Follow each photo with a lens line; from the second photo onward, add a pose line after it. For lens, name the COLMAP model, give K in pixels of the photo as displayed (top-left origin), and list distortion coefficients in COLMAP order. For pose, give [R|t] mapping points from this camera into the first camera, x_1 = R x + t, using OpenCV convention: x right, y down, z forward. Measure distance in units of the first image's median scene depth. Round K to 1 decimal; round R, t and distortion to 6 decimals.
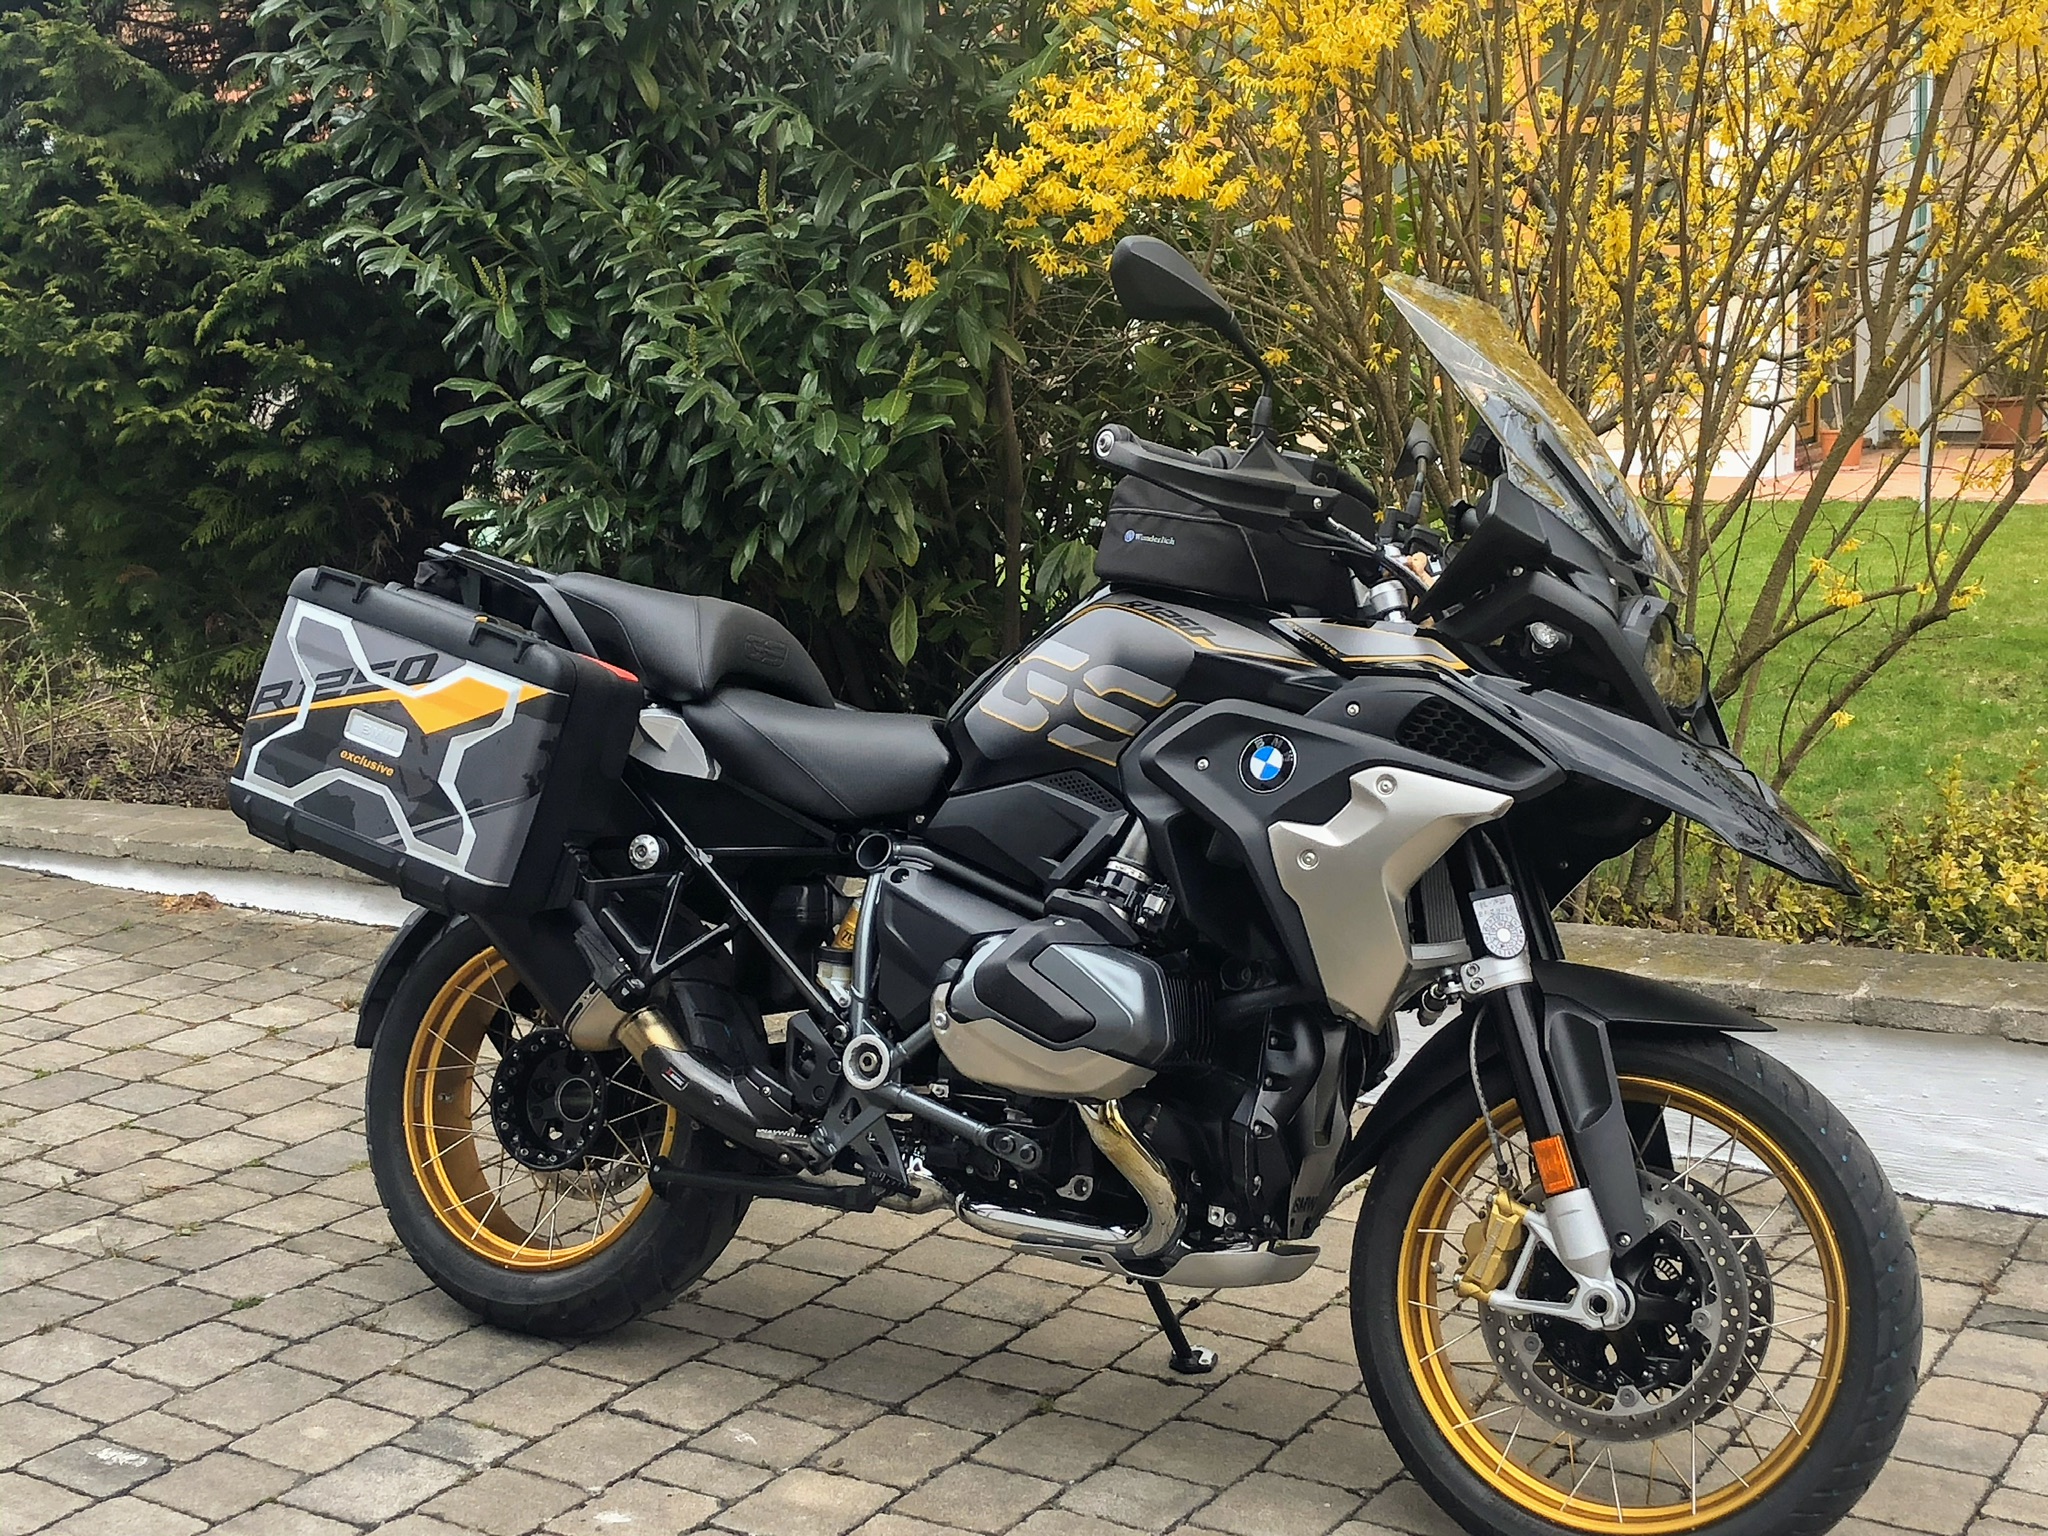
lens RADIAL K [[2965.3, 0, 1024.0], [0, 2965.3, 768.0], [0, 0, 1]] dist [0.171009, -0.038252]
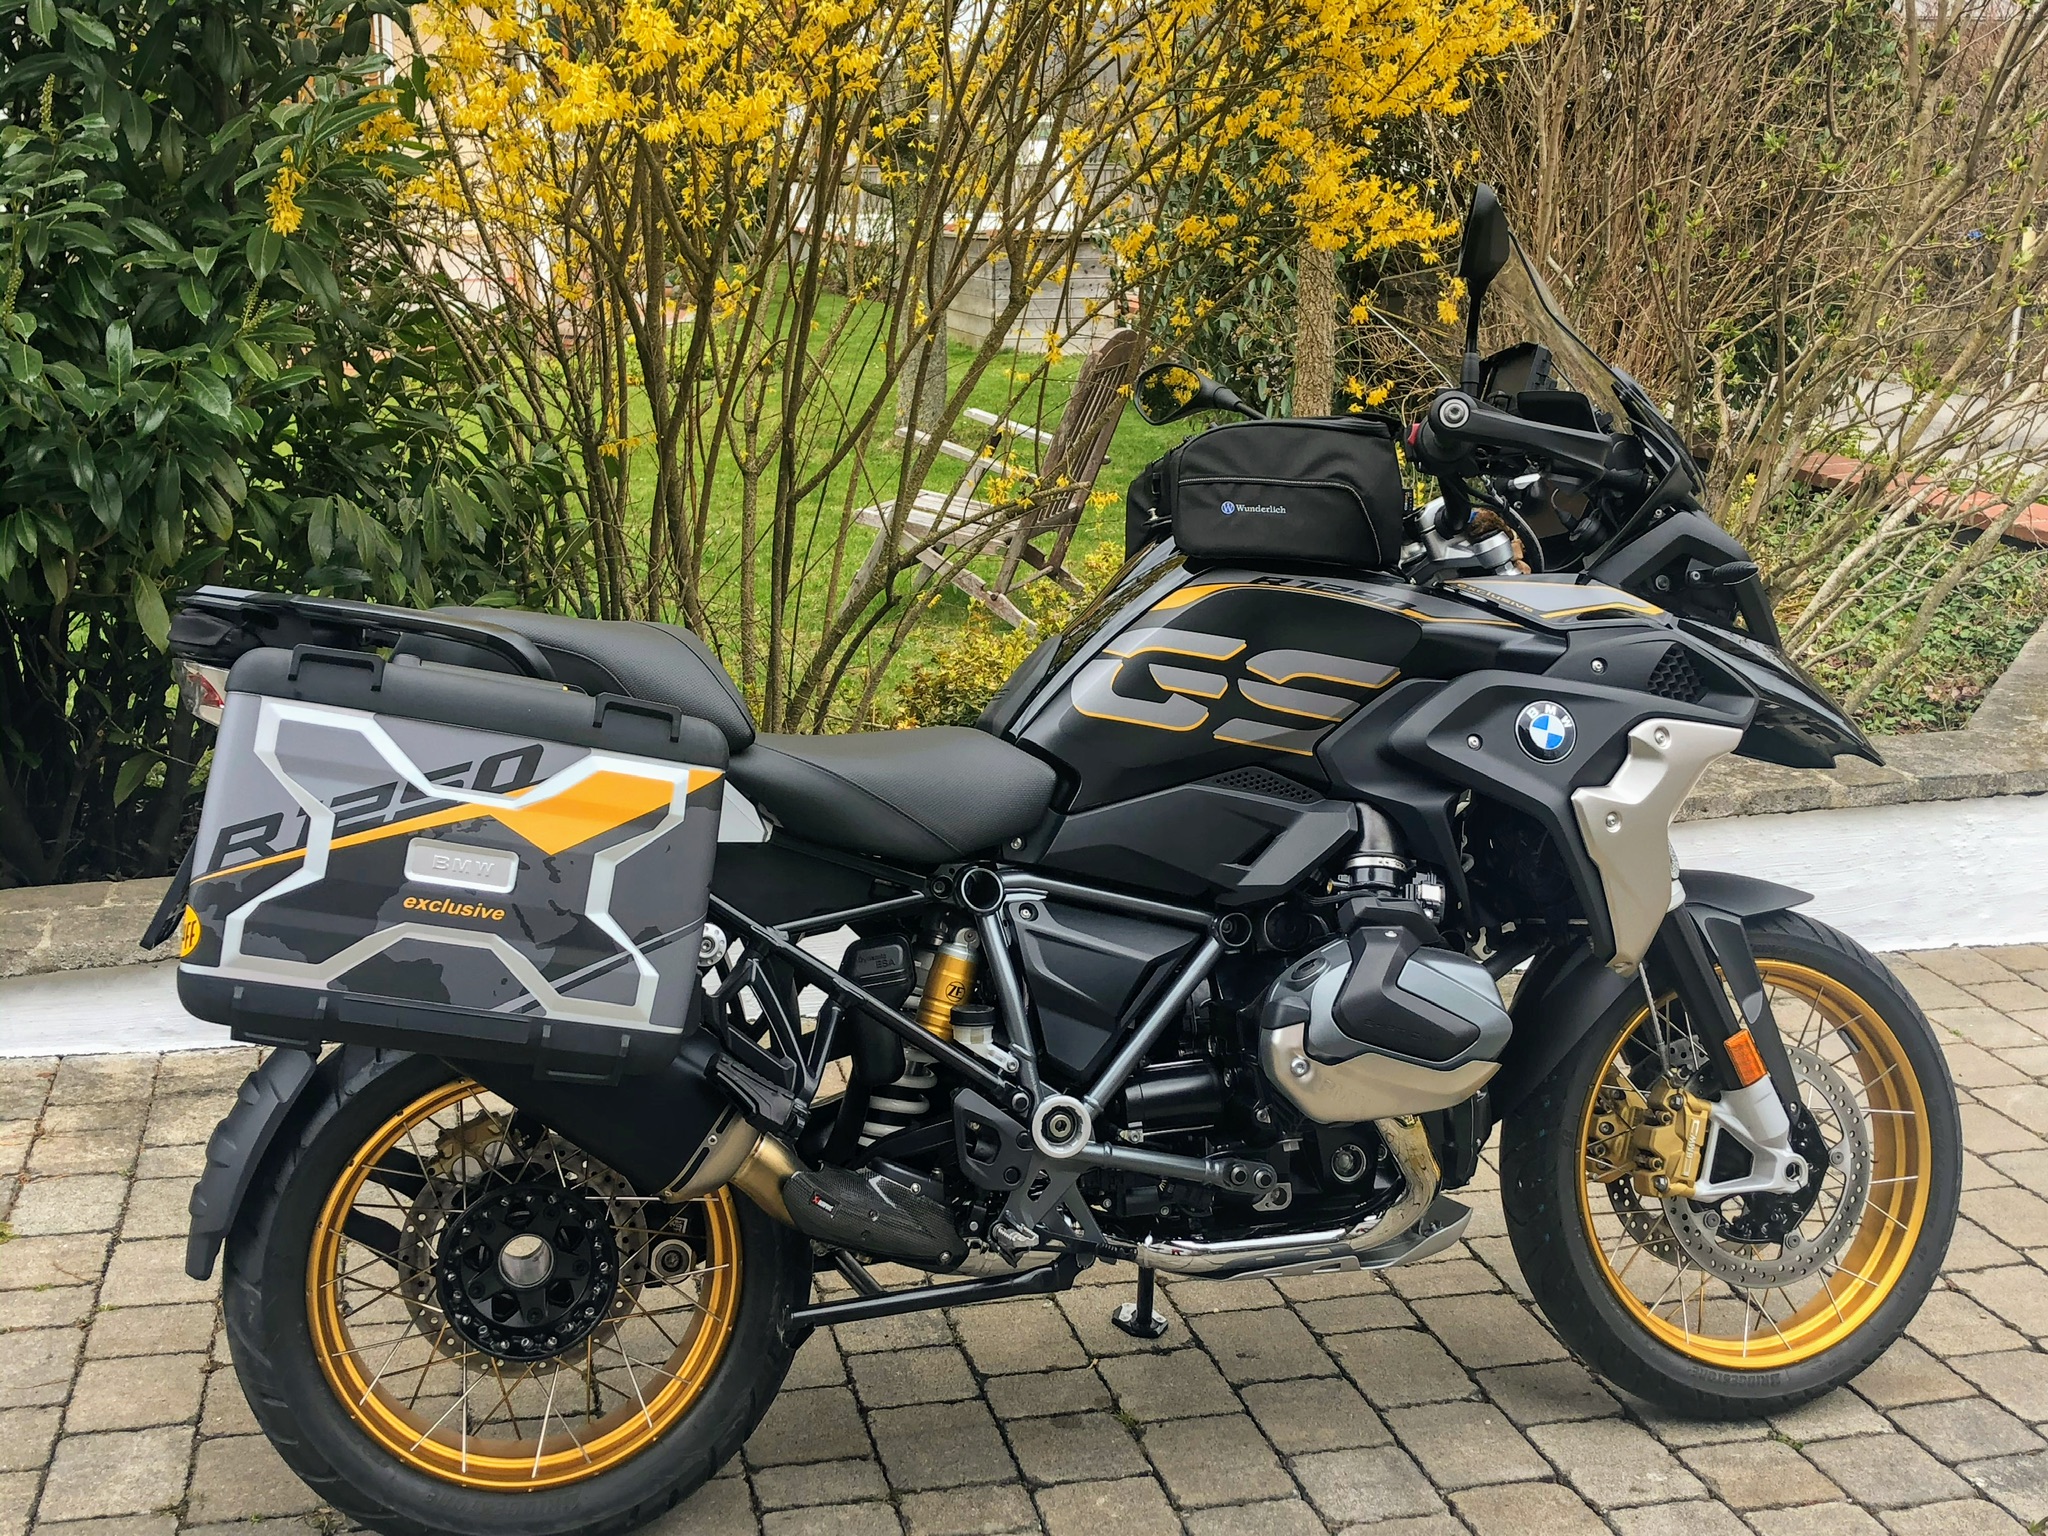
lens RADIAL K [[2260.4, 0, 1024.0], [0, 2260.4, 768.0], [0, 0, 1]] dist [0.072883, -0.036093]
pose [[0.720449, -0.160257, 0.674738, -0.491989], [0.105031, 0.986925, 0.122259, -0.089085], [-0.685509, -0.017213, 0.727861, 0.511572]]
